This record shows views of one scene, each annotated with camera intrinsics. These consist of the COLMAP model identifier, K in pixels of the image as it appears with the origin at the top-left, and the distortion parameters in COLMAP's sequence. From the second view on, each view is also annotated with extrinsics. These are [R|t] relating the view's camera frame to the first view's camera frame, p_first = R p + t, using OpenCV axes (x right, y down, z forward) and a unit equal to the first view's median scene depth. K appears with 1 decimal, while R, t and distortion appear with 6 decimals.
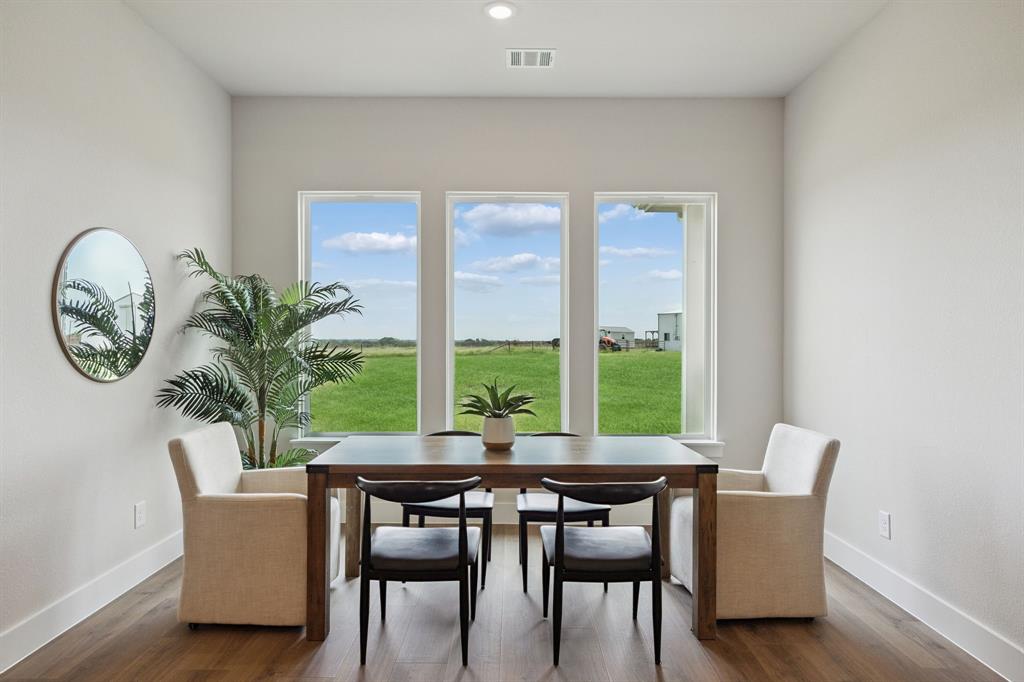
lens RADIAL K [[603.6, 0, 507.4], [0, 603.6, 345.1], [0, 0, 1]] dist [0.013064, 0.004815]
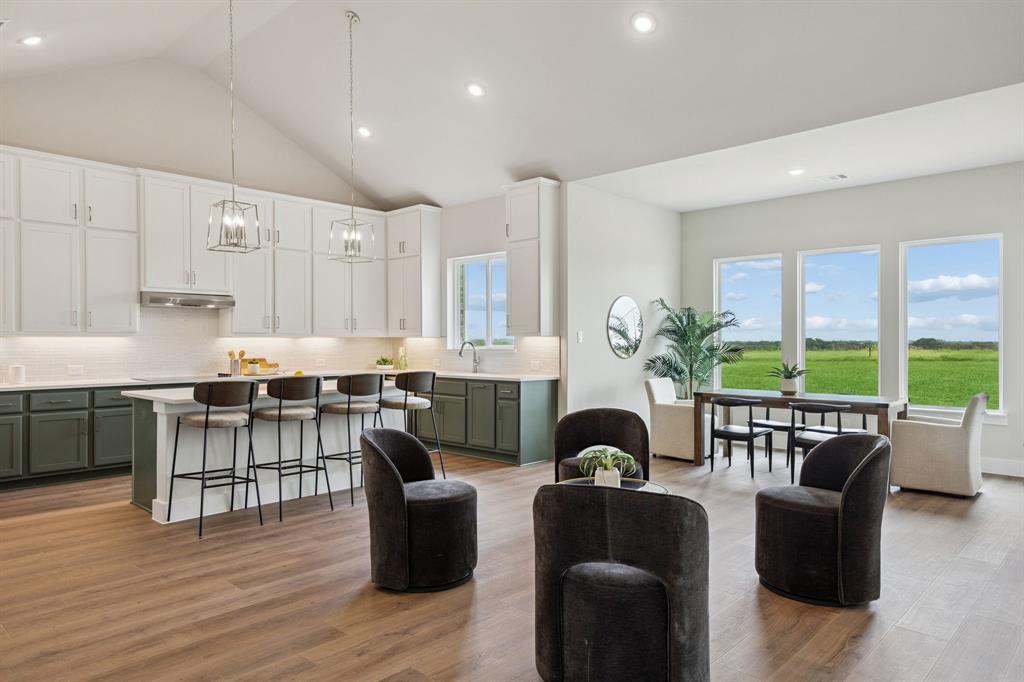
lens RADIAL K [[644.6, 0, 507.8], [0, 644.6, 340.9], [0, 0, 1]] dist [0.019362, 0.001853]
pose [[0.718025, -0.005065, -0.695999, 0.659135], [-0.002444, 0.999949, -0.009799, 0.013771], [0.696013, 0.008737, 0.717976, -0.969664]]
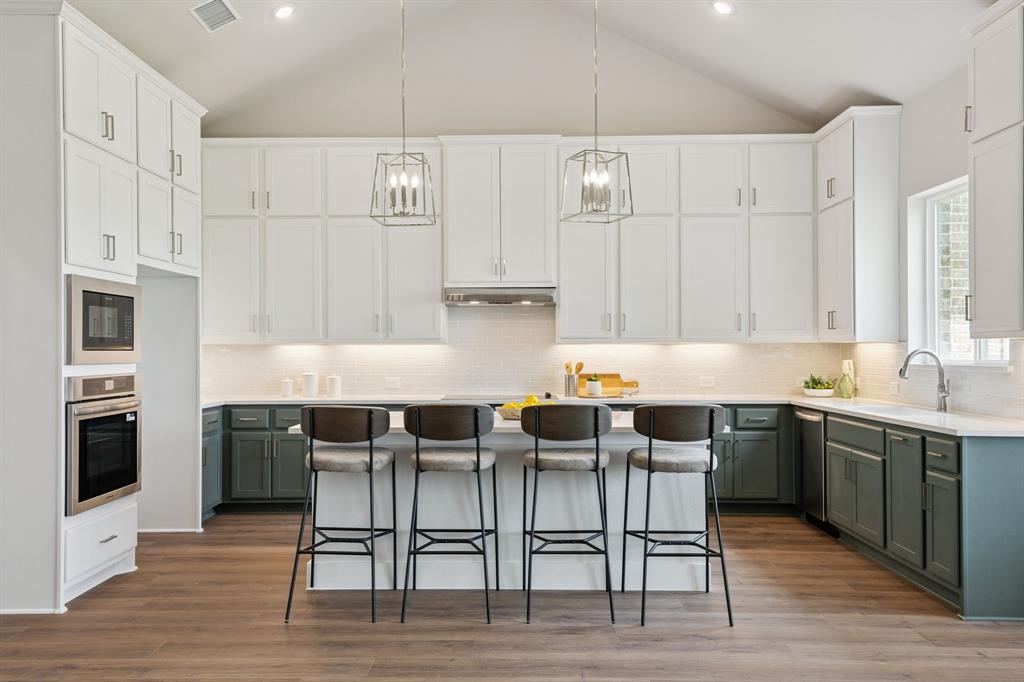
lens RADIAL K [[836.0, 0, 509.7], [0, 836.0, 338.3], [0, 0, 1]] dist [0.042225, 0.002709]
pose [[-0.020216, -0.017697, -0.999639, 0.549262], [-0.007565, 0.999817, -0.017548, 0.006088], [0.999767, 0.007208, -0.020346, -0.225009]]
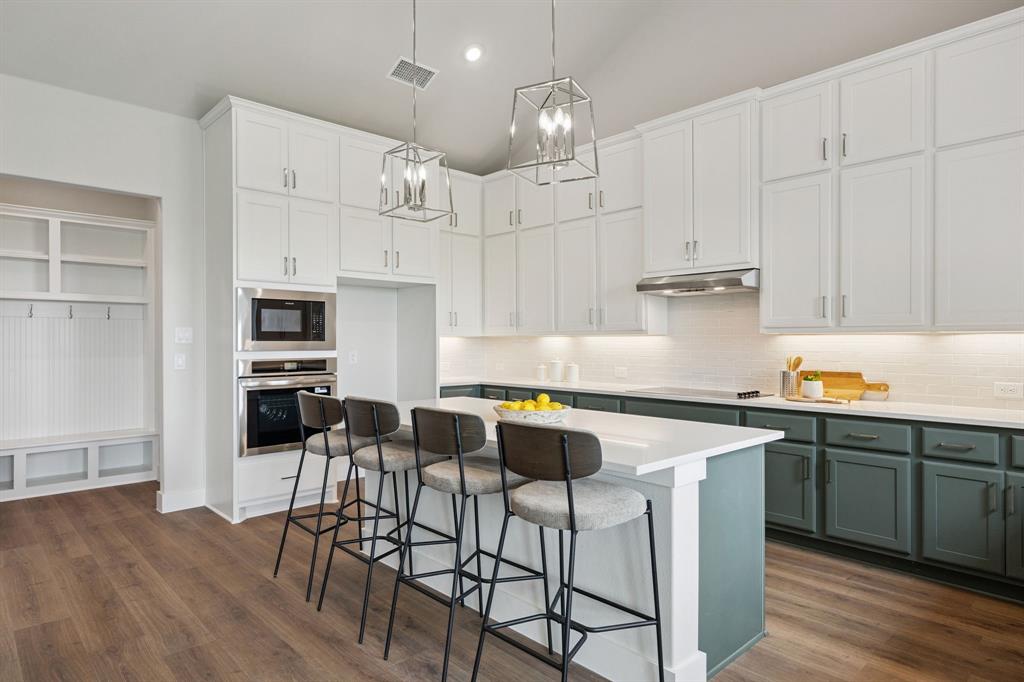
lens RADIAL K [[603.6, 0, 503.1], [0, 603.6, 336.1], [0, 0, 1]] dist [0.013064, 0.004815]
pose [[-0.738691, -0.008475, -0.673990, -0.165642], [-0.009898, 0.999950, -0.001726, -0.005223], [0.673971, 0.005397, -0.738738, 0.353015]]
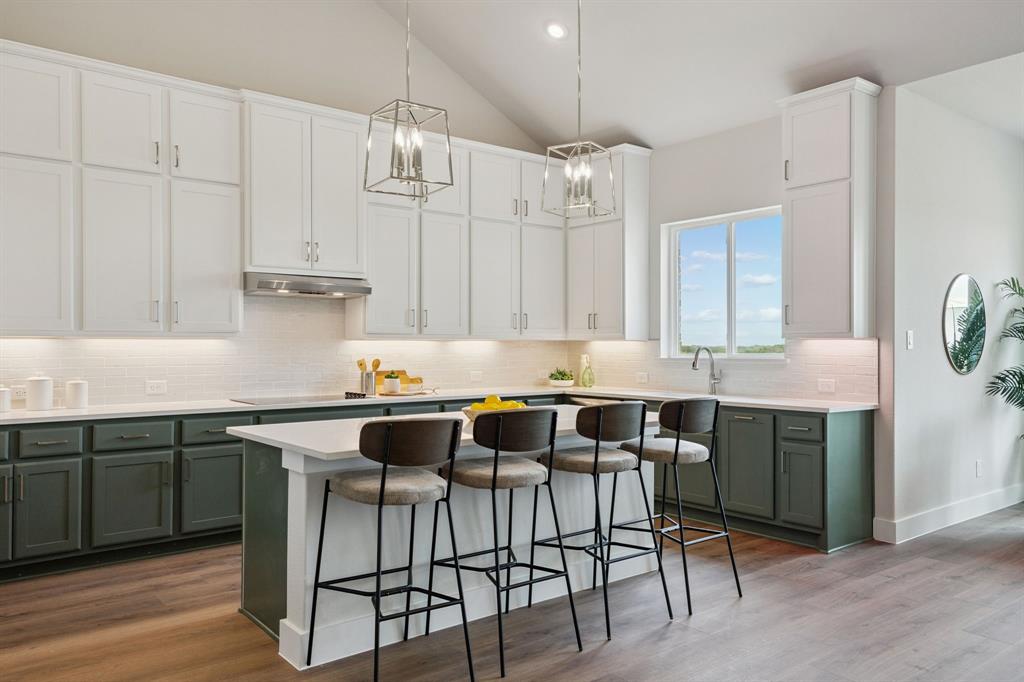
lens RADIAL K [[740.1, 0, 508.4], [0, 740.1, 341.0], [0, 0, 1]] dist [0.029924, 0.003474]
pose [[0.614086, -0.009108, -0.789187, 0.101174], [-0.005391, 0.999862, -0.015734, 0.010685], [0.789221, 0.013917, 0.613952, -0.856511]]
